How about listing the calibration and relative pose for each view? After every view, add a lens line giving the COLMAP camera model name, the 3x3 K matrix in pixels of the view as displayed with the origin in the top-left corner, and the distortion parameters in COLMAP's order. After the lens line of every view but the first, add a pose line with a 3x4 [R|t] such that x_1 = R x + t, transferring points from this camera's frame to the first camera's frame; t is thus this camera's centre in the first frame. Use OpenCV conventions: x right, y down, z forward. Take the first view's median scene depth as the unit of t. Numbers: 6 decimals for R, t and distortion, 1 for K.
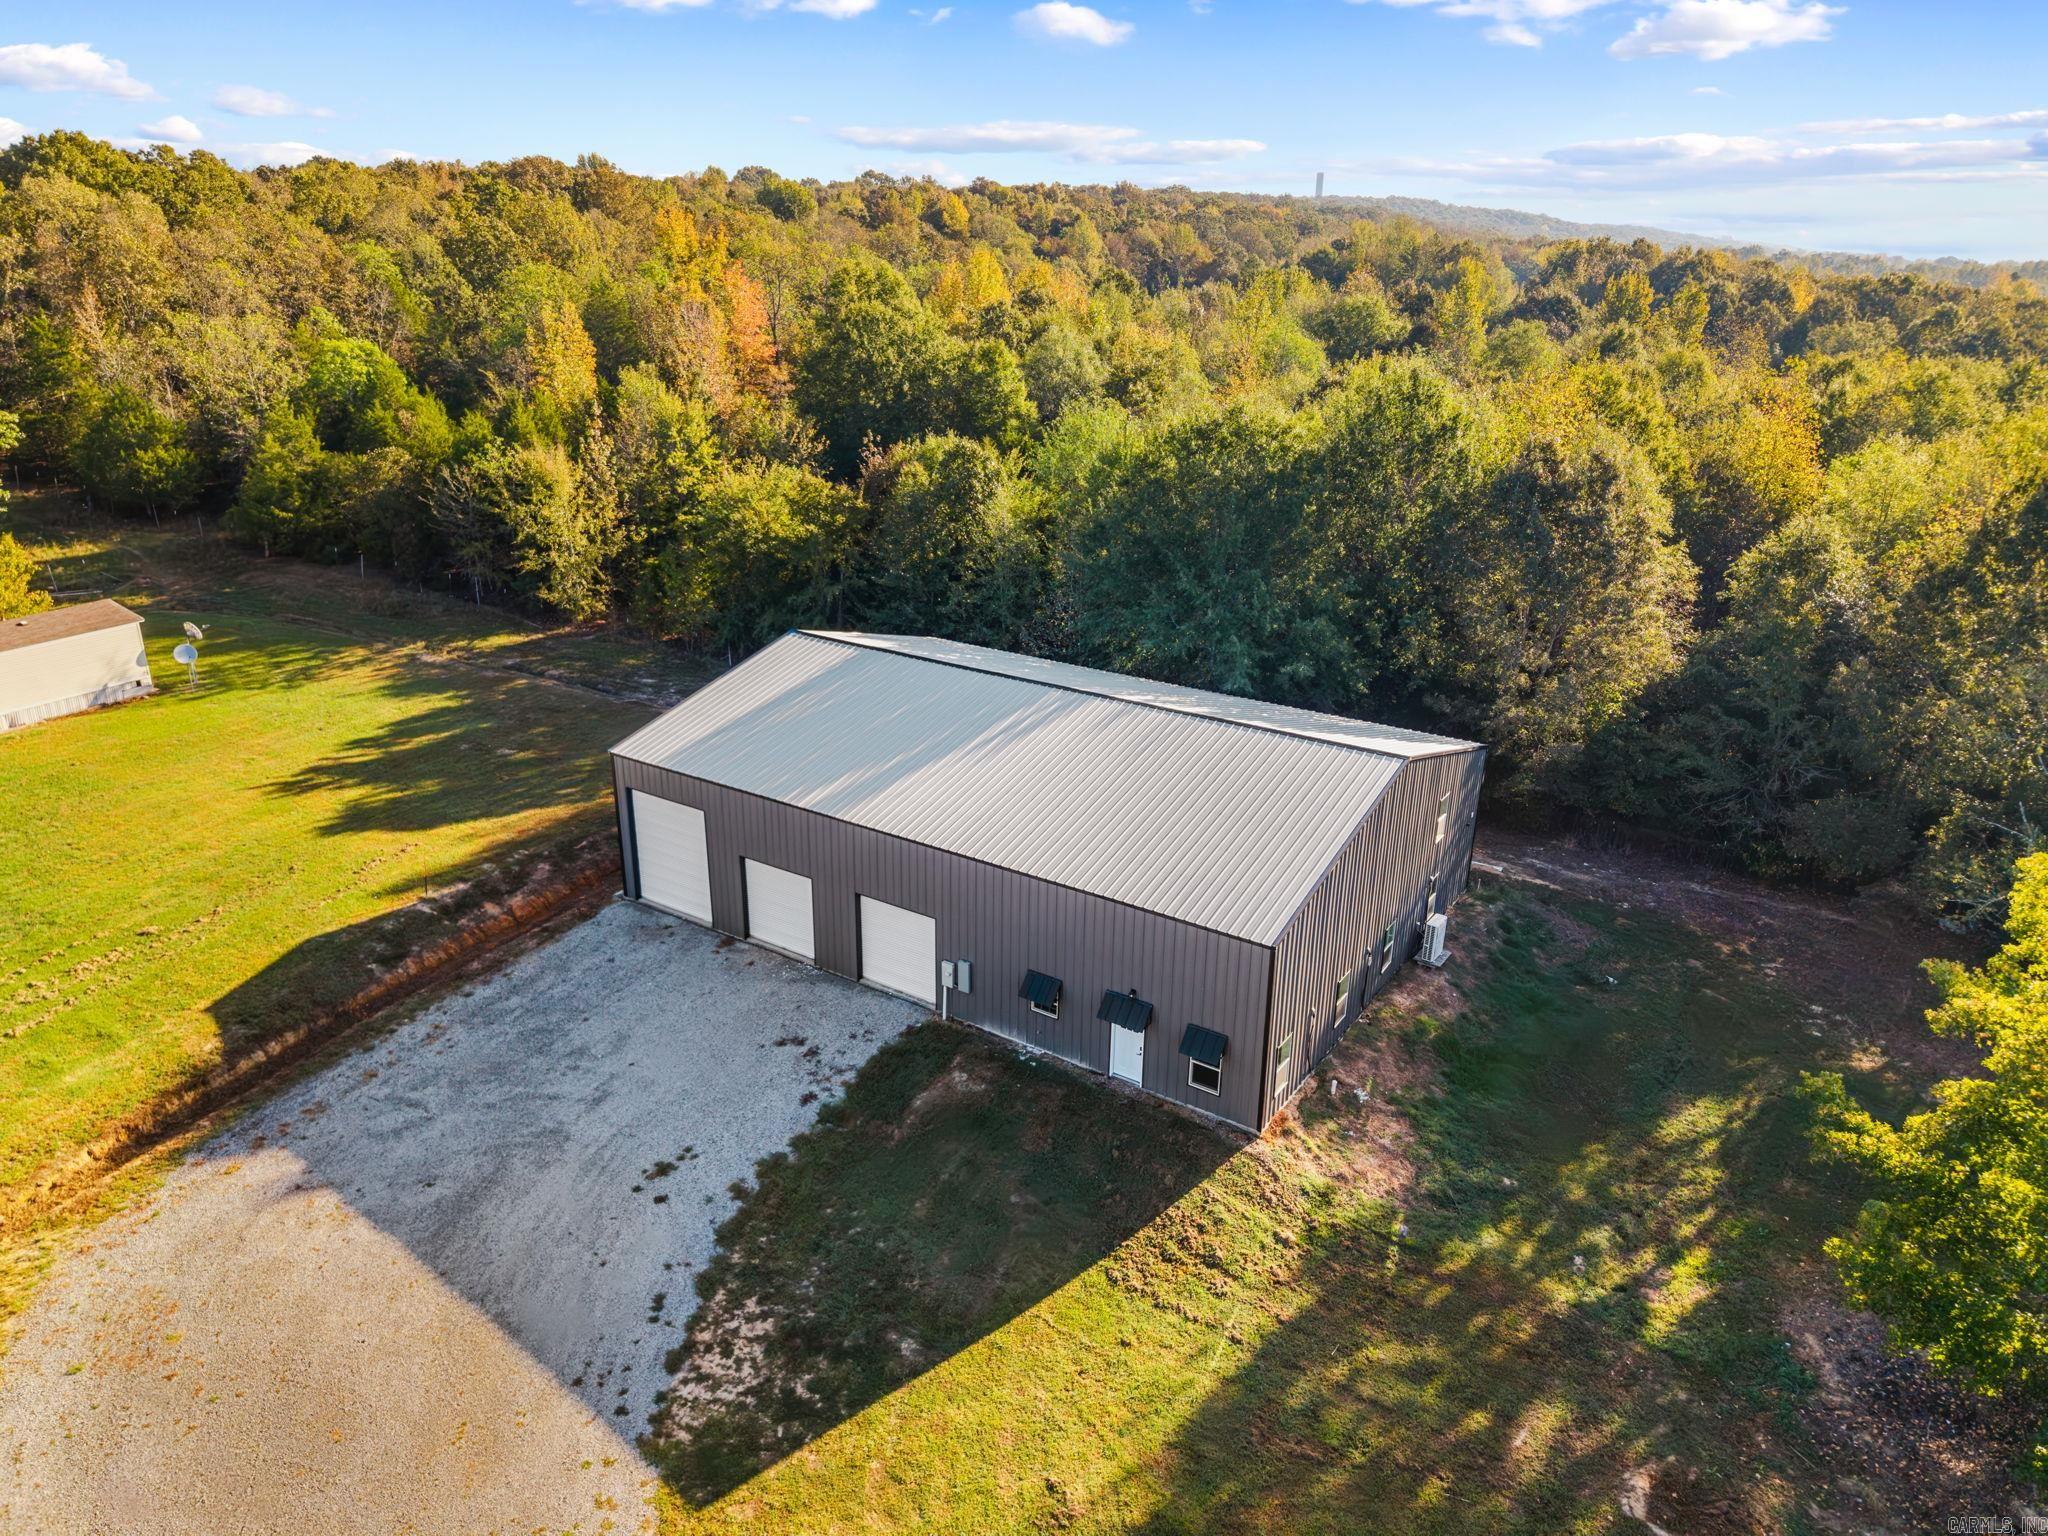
lens RADIAL K [[1446.0, 0, 1024.0], [0, 1446.0, 768.0], [0, 0, 1]] dist [-0.001678, -0.000370]
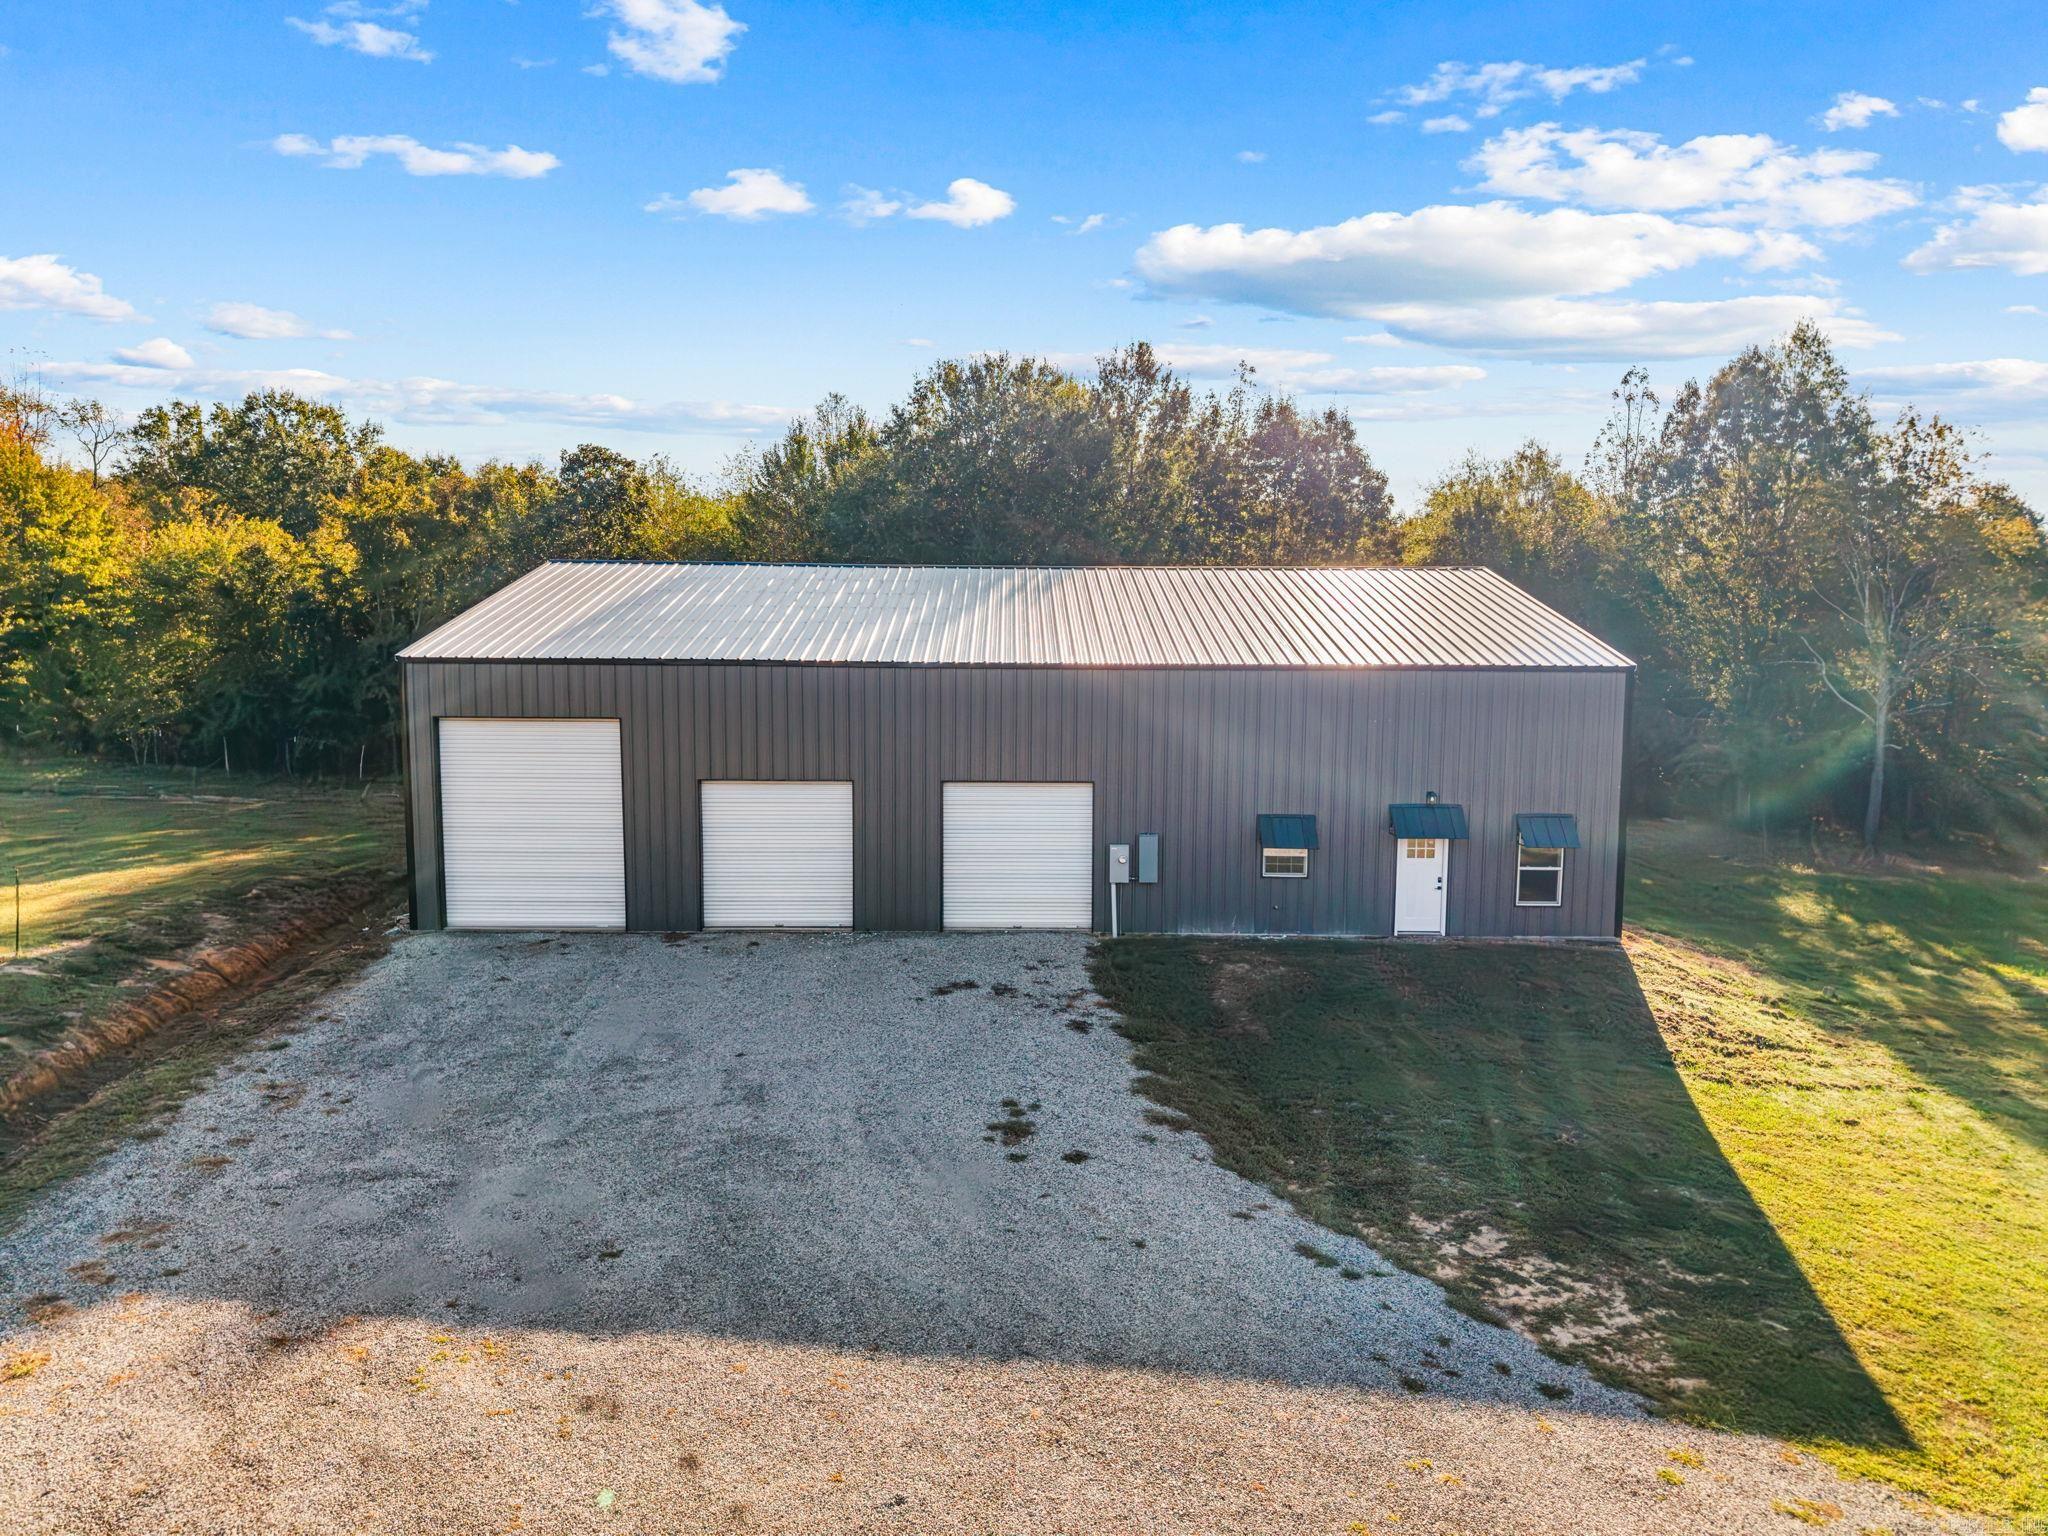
lens RADIAL K [[1385.9, 0, 1024.0], [0, 1385.9, 768.0], [0, 0, 1]] dist [-0.004593, 0.001089]
pose [[0.824083, -0.055253, 0.563768, -0.506553], [0.194645, 0.962254, -0.190214, 0.238062], [-0.531978, 0.266487, 0.803731, 0.533480]]
